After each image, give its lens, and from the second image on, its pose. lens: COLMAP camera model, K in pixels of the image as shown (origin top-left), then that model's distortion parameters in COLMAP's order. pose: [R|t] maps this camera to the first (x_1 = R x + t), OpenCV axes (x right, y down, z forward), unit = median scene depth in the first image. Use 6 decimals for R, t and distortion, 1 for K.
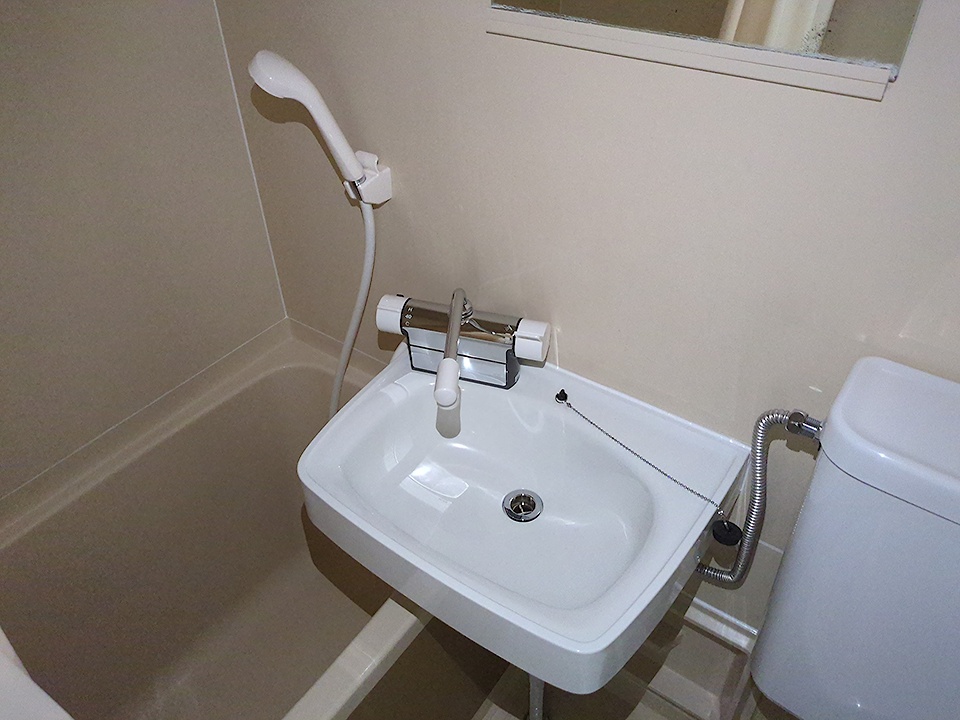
lens RADIAL K [[724.0, 0, 480.0], [0, 724.0, 360.0], [0, 0, 1]] dist [0.017572, 0.002183]
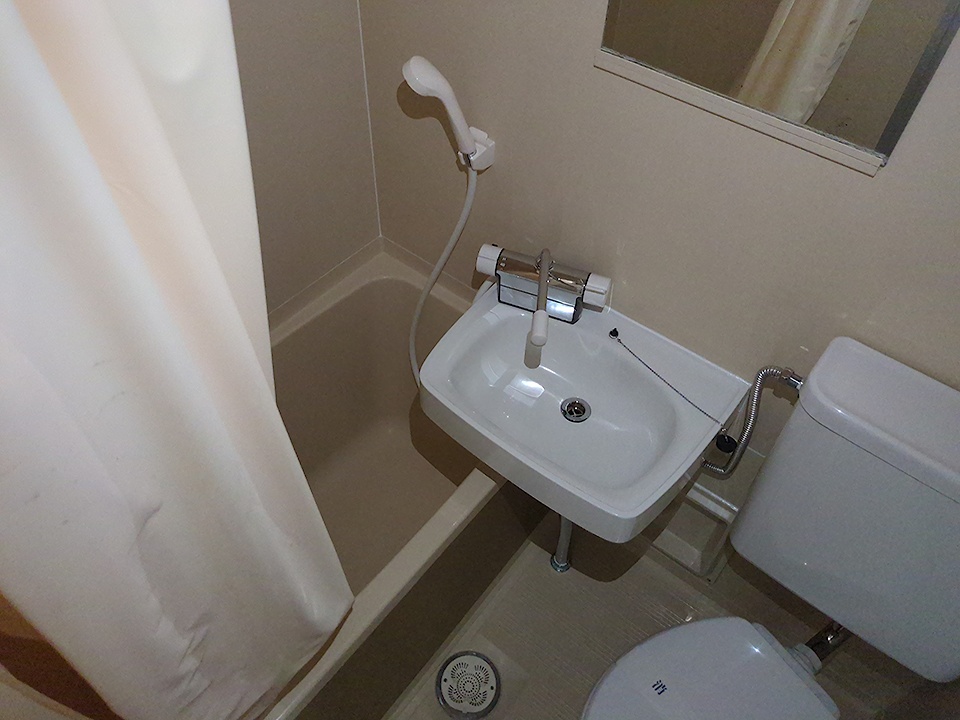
lens RADIAL K [[724.8, 0, 480.0], [0, 724.8, 360.0], [0, 0, 1]] dist [0.052204, -0.002800]
pose [[0.997726, 0.067347, 0.002698, -0.133220], [-0.066692, 0.980656, 0.184027, -0.130601], [0.009748, -0.183789, 0.982917, -0.324170]]
